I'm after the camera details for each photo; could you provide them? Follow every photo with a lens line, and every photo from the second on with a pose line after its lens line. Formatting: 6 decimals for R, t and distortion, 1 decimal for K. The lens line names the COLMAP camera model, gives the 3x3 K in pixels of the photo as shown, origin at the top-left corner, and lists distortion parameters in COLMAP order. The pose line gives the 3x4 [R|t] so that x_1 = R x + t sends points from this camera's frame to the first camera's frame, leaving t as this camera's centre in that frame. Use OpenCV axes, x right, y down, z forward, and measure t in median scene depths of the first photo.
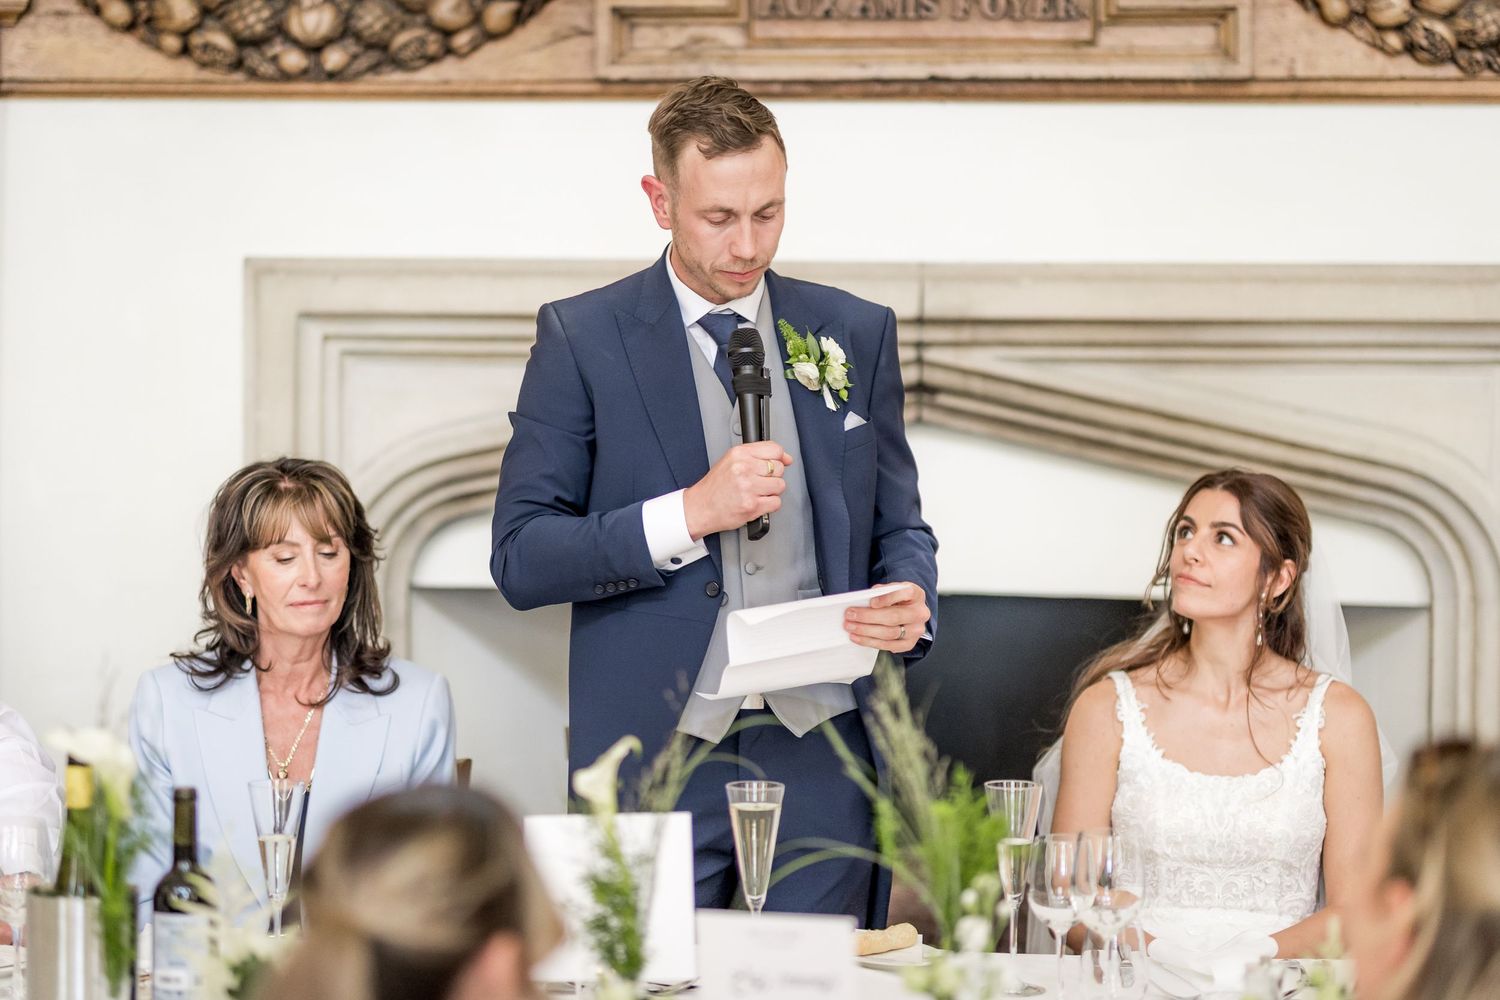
lens RADIAL K [[3513.2, 0, 750.0], [0, 3513.2, 500.0], [0, 0, 1]] dist [-0.023277, 0.187842]
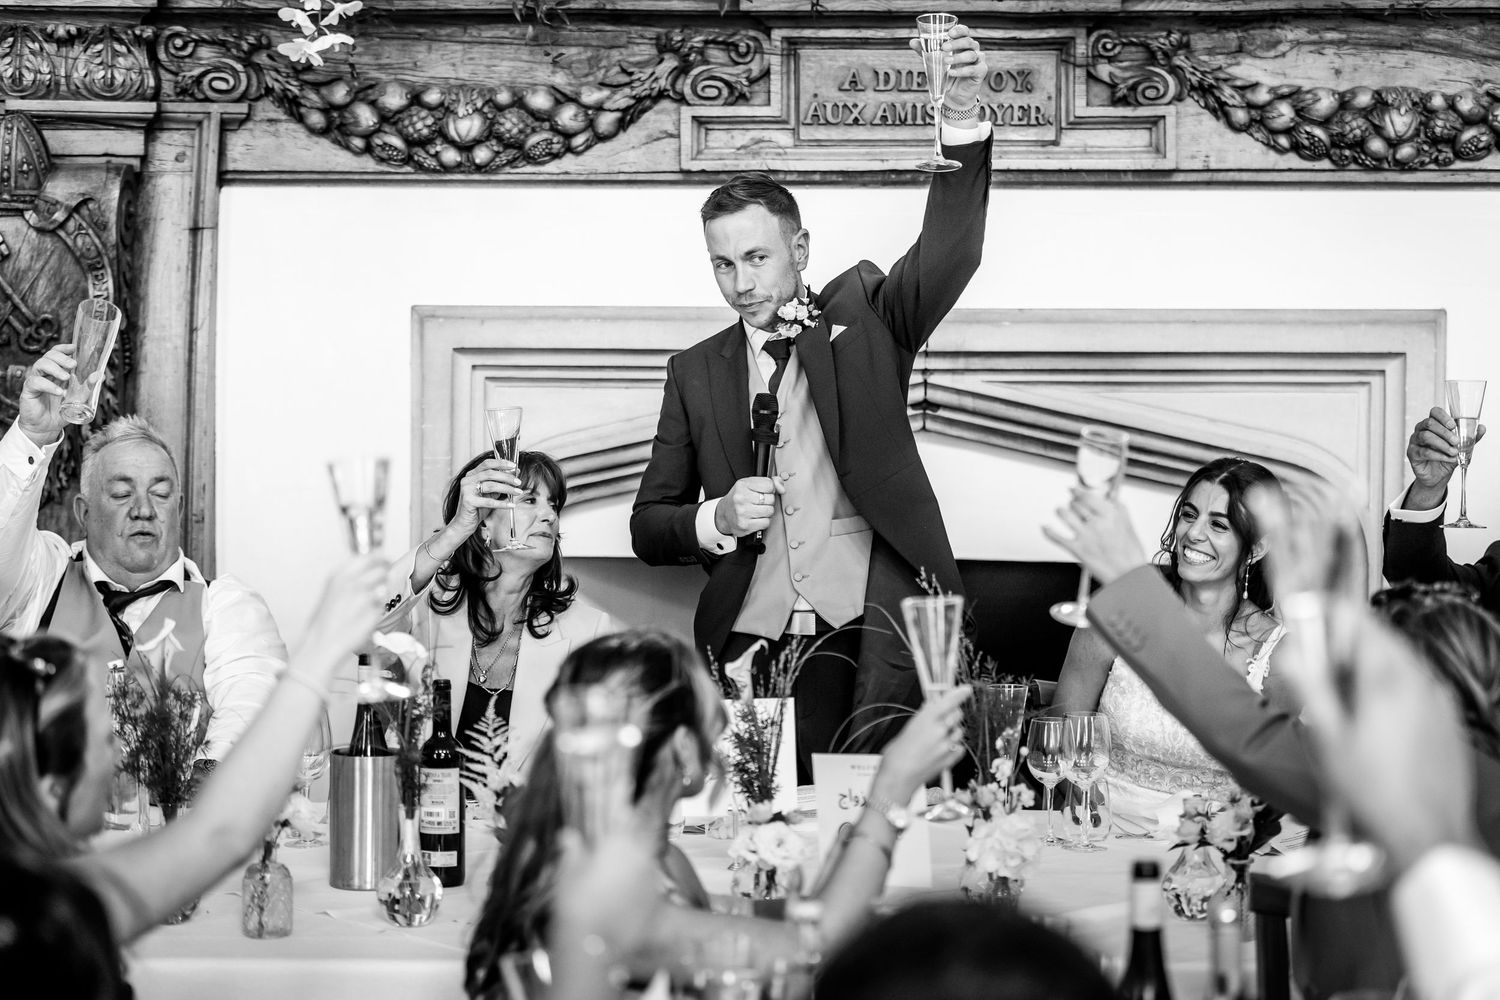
lens RADIAL K [[3094.0, 0, 750.0], [0, 3094.0, 500.0], [0, 0, 1]] dist [-0.000736, -0.055308]
pose [[0.999929, -0.002216, 0.011695, -0.031700], [0.002269, 0.999987, -0.004479, 0.009369], [-0.011685, 0.004505, 0.999922, -0.163847]]
